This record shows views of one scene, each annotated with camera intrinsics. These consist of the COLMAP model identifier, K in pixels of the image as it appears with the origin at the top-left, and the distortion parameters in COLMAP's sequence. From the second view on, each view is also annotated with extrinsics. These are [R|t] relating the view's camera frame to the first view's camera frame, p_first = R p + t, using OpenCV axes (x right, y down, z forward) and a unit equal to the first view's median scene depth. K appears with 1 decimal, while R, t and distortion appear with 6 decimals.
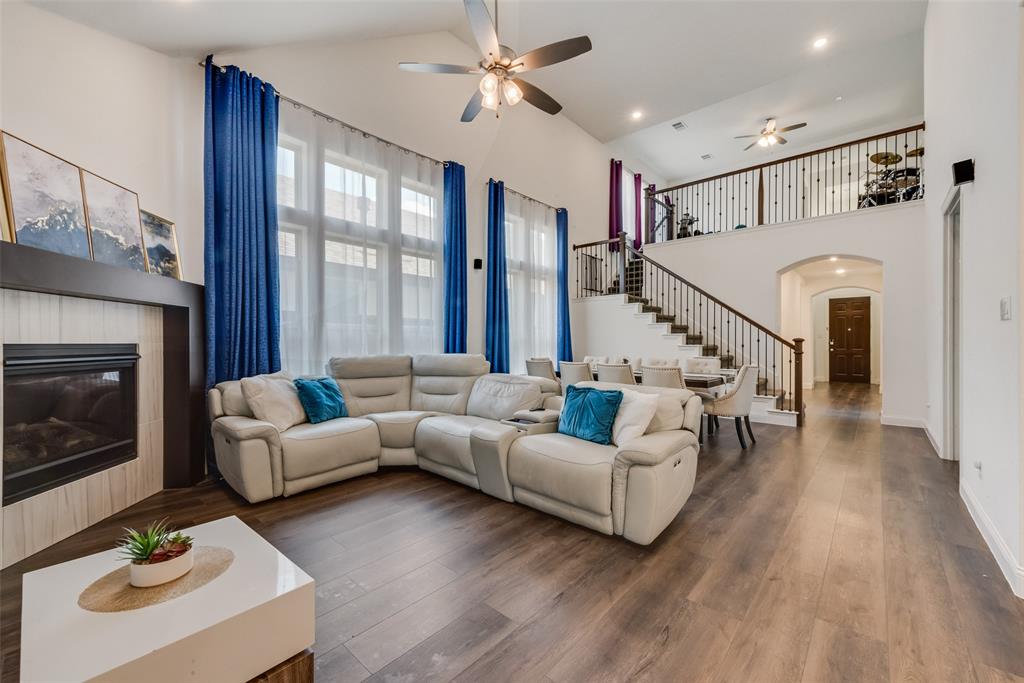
lens RADIAL K [[403.8, 0, 509.6], [0, 403.8, 343.3], [0, 0, 1]] dist [0.015154, -0.000068]
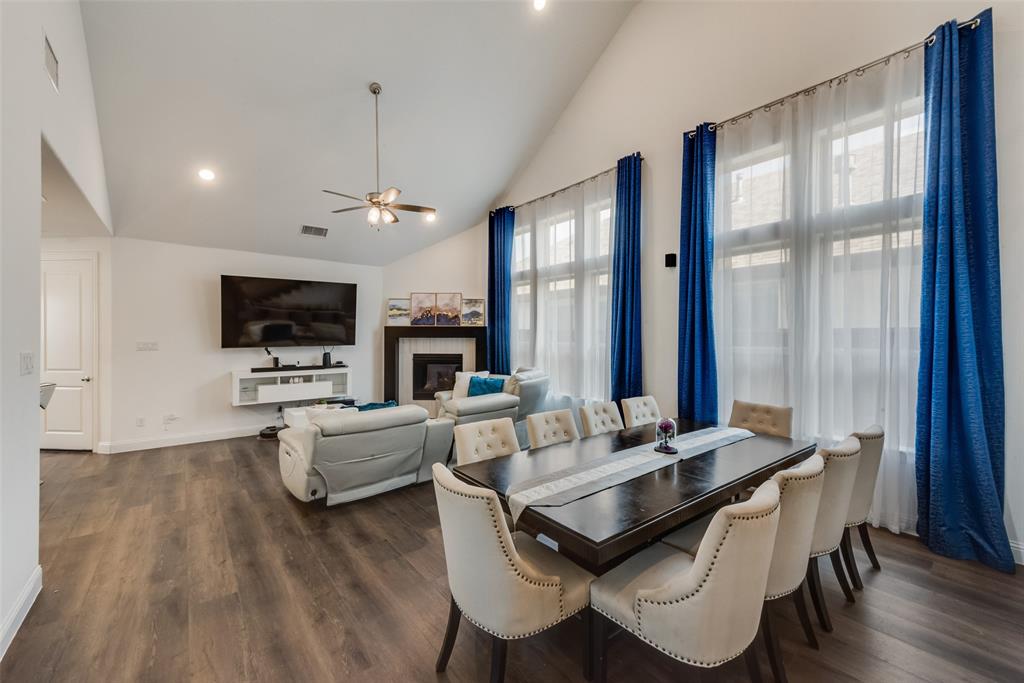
lens RADIAL K [[403.8, 0, 513.1], [0, 403.8, 338.9], [0, 0, 1]] dist [0.015154, -0.000068]
pose [[-0.154029, 0.009280, -0.988023, 1.439417], [-0.006500, 0.999925, 0.010405, -0.116777], [0.988045, 0.008025, -0.153957, 1.681339]]
